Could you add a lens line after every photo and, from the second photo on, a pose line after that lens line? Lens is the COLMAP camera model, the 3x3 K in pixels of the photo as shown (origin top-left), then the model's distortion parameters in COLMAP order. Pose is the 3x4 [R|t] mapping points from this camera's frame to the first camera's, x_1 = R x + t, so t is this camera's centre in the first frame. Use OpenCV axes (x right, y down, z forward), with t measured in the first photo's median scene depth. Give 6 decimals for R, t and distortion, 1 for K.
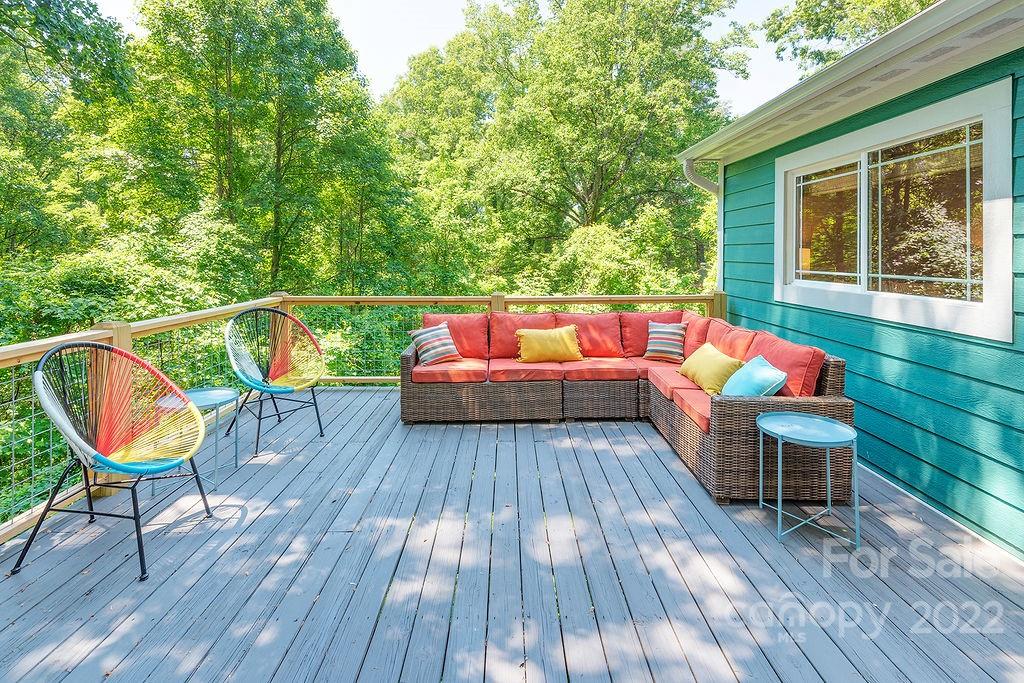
lens RADIAL K [[496.7, 0, 516.7], [0, 496.7, 255.9], [0, 0, 1]] dist [0.002332, -0.000546]
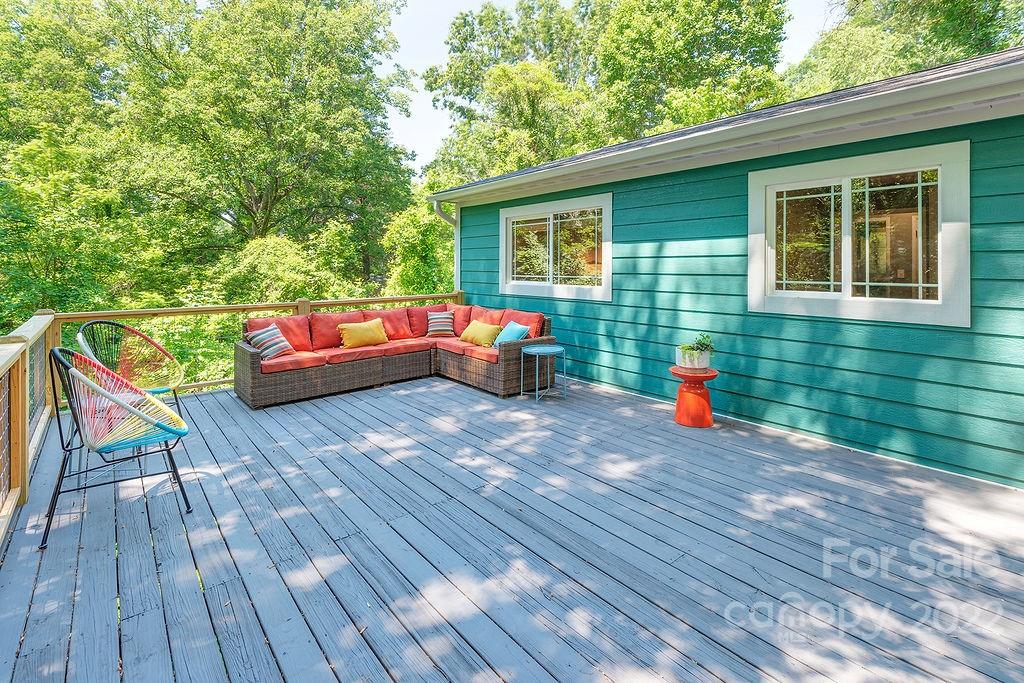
lens RADIAL K [[485.8, 0, 513.4], [0, 485.8, 262.8], [0, 0, 1]] dist [-0.000369, -0.000444]
pose [[0.775098, -0.000189, 0.631840, -0.090143], [0.006218, 0.999954, -0.007329, -0.000308], [-0.631810, 0.009609, 0.775064, -0.056295]]
